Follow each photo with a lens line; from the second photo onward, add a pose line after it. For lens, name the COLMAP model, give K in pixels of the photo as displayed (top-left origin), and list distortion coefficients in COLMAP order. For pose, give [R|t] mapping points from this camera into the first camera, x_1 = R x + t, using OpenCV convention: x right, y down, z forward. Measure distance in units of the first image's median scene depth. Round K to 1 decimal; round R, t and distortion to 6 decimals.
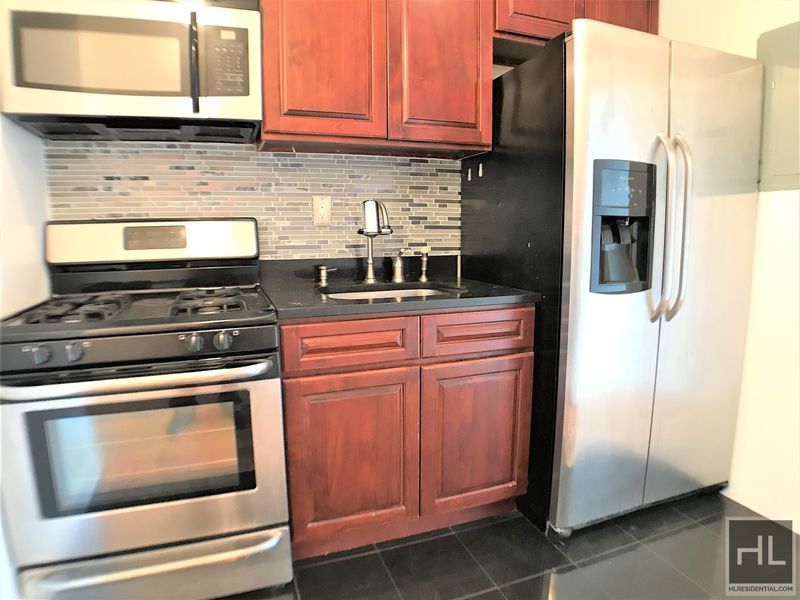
lens RADIAL K [[465.0, 0, 398.7], [0, 465.0, 299.1], [0, 0, 1]] dist [-0.086115, 0.017815]
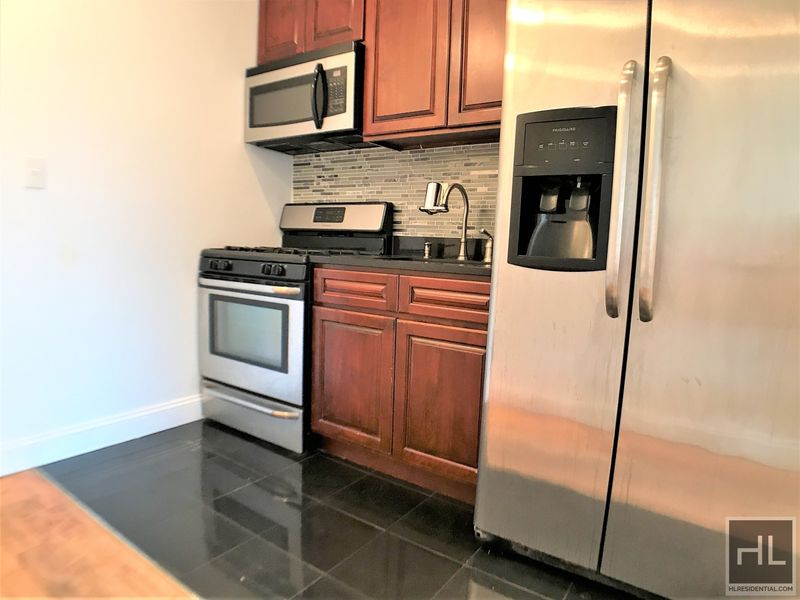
lens RADIAL K [[512.8, 0, 401.0], [0, 512.8, 299.6], [0, 0, 1]] dist [-0.039383, -0.001955]
pose [[0.585000, 0.119110, -0.802239, 1.002962], [-0.162375, 0.986331, 0.028038, 0.055151], [0.794613, 0.113861, 0.596344, 0.214429]]
